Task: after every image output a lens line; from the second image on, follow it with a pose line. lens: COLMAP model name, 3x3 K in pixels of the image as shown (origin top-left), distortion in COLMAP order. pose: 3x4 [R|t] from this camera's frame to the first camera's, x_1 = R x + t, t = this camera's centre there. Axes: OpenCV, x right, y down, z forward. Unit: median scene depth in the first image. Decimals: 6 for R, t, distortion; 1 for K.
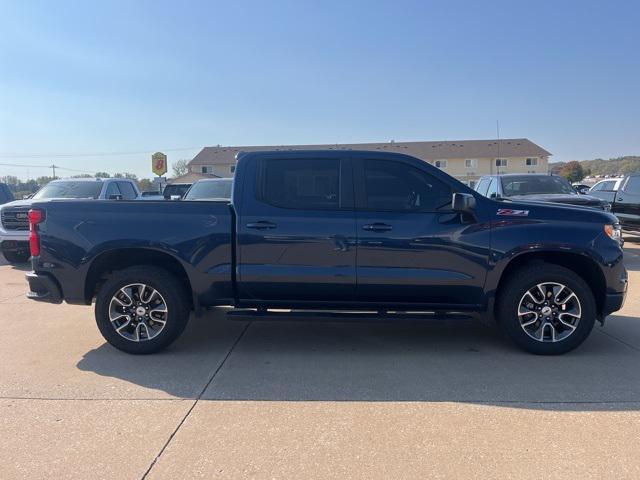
lens RADIAL K [[484.3, 0, 316.4], [0, 484.3, 238.4], [0, 0, 1]] dist [0.079572, -0.102607]
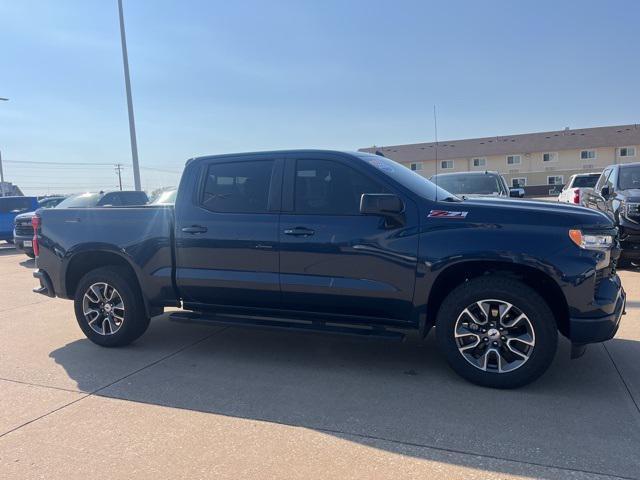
lens RADIAL K [[484.3, 0, 316.4], [0, 484.3, 238.4], [0, 0, 1]] dist [0.079572, -0.102607]
pose [[0.939541, 0.005856, -0.342387, 0.474529], [-0.005743, 0.999983, 0.001345, -0.011408], [0.342389, 0.000703, 0.939558, 0.131099]]
